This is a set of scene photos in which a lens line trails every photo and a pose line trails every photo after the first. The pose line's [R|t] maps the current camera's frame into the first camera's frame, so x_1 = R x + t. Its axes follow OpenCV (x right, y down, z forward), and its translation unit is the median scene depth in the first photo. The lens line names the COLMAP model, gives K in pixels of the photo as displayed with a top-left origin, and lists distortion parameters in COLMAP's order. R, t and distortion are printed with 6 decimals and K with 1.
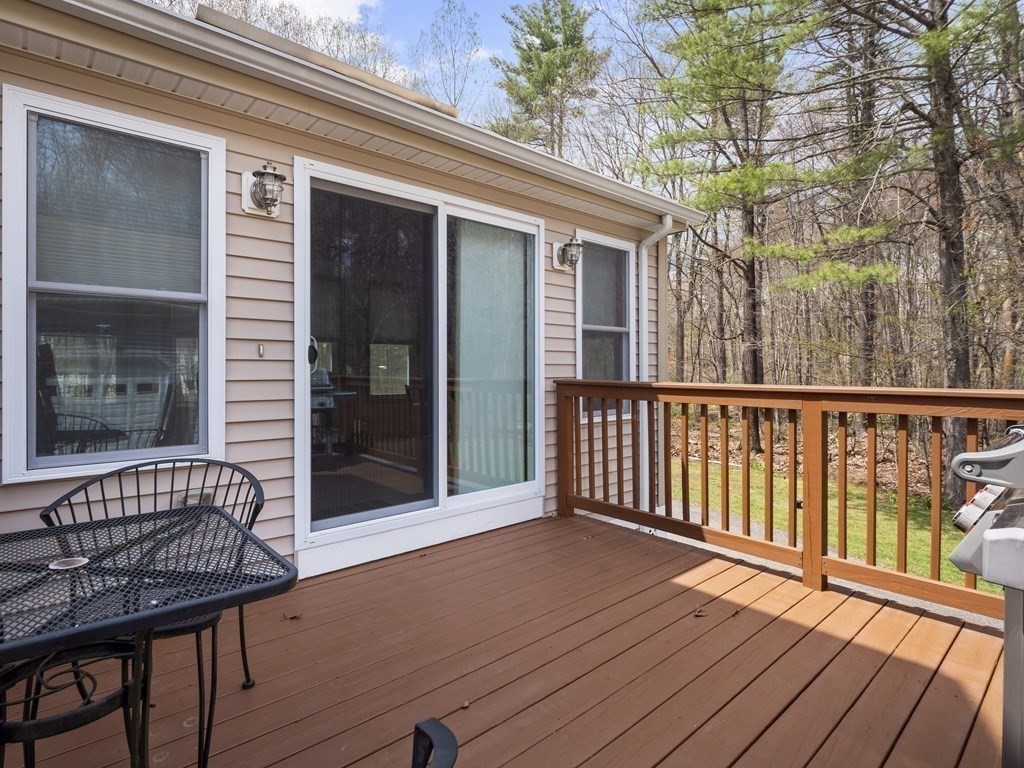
lens RADIAL K [[526.5, 0, 511.2], [0, 526.5, 376.1], [0, 0, 1]] dist [-0.012647, -0.000230]
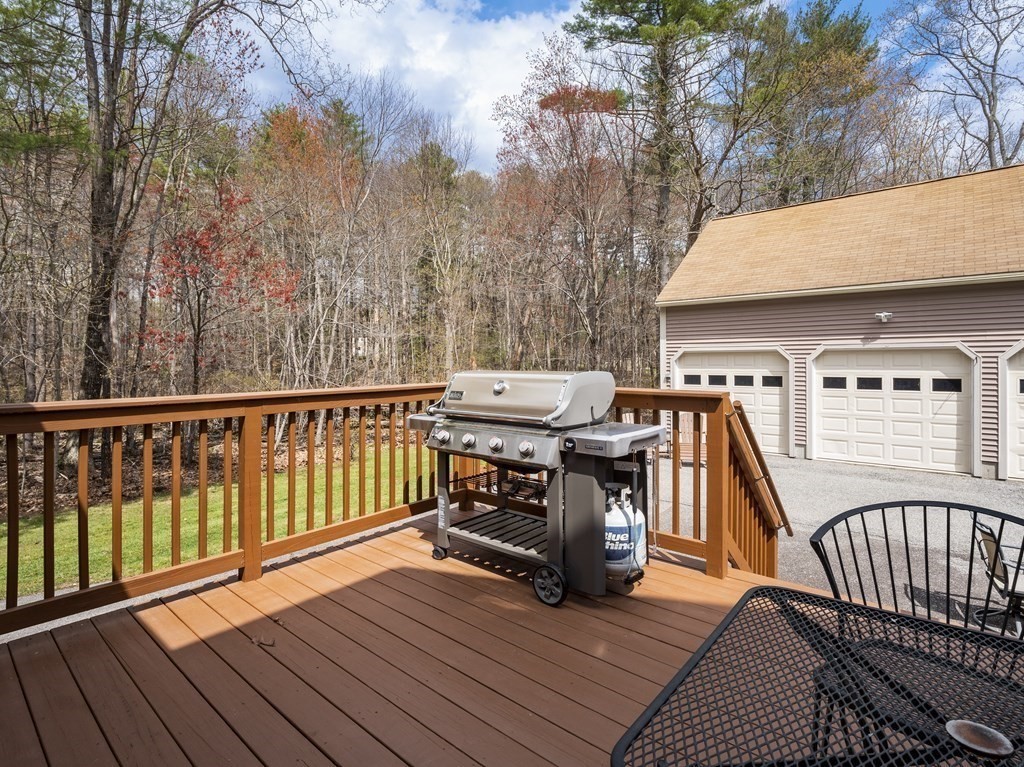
lens RADIAL K [[479.3, 0, 511.6], [0, 479.3, 377.5], [0, 0, 1]] dist [0.005500, 0.000834]
pose [[-0.175768, 0.002382, 0.984429, -0.477492], [0.008884, 0.999960, -0.000834, 0.003115], [-0.984391, 0.008599, -0.175782, 0.658292]]
